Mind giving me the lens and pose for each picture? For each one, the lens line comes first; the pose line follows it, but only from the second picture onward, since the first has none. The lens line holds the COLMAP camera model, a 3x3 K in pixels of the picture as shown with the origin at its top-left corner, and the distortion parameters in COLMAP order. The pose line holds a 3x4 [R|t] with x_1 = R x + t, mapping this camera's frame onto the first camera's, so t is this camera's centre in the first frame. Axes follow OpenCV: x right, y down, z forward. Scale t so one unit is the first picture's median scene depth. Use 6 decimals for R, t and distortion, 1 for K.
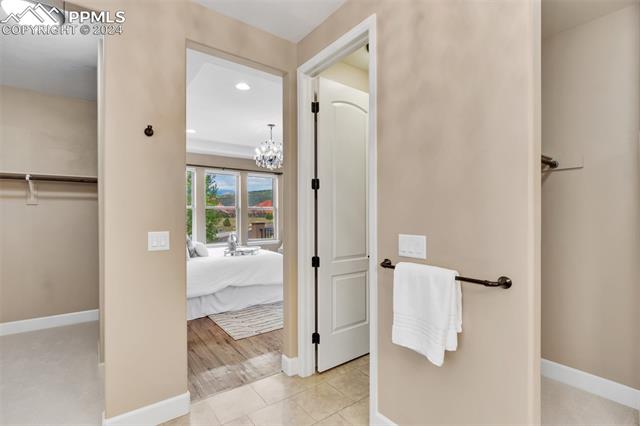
lens RADIAL K [[295.5, 0, 312.6], [0, 295.5, 213.9], [0, 0, 1]] dist [-0.011138, 0.000150]
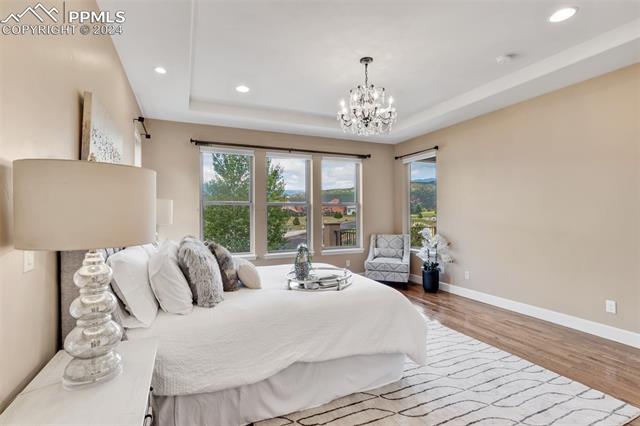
lens RADIAL K [[295.5, 0, 312.6], [0, 295.5, 213.9], [0, 0, 1]] dist [-0.011138, 0.000150]
pose [[0.974436, -0.000200, -0.224664, -0.116752], [0.001015, 0.999993, 0.003513, 0.001716], [0.224662, -0.003651, 0.974430, 0.424150]]
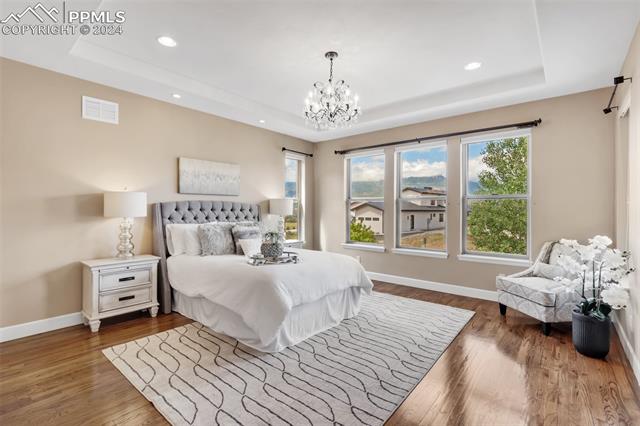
lens RADIAL K [[288.4, 0, 320.0], [0, 288.4, 213.0], [0, 0, 1]] dist [-0.040405, 0.000078]
pose [[0.247577, 0.004471, -0.968858, 0.401254], [-0.004210, 0.999985, 0.003539, 0.019030], [0.968859, 0.003203, 0.247592, 0.861031]]
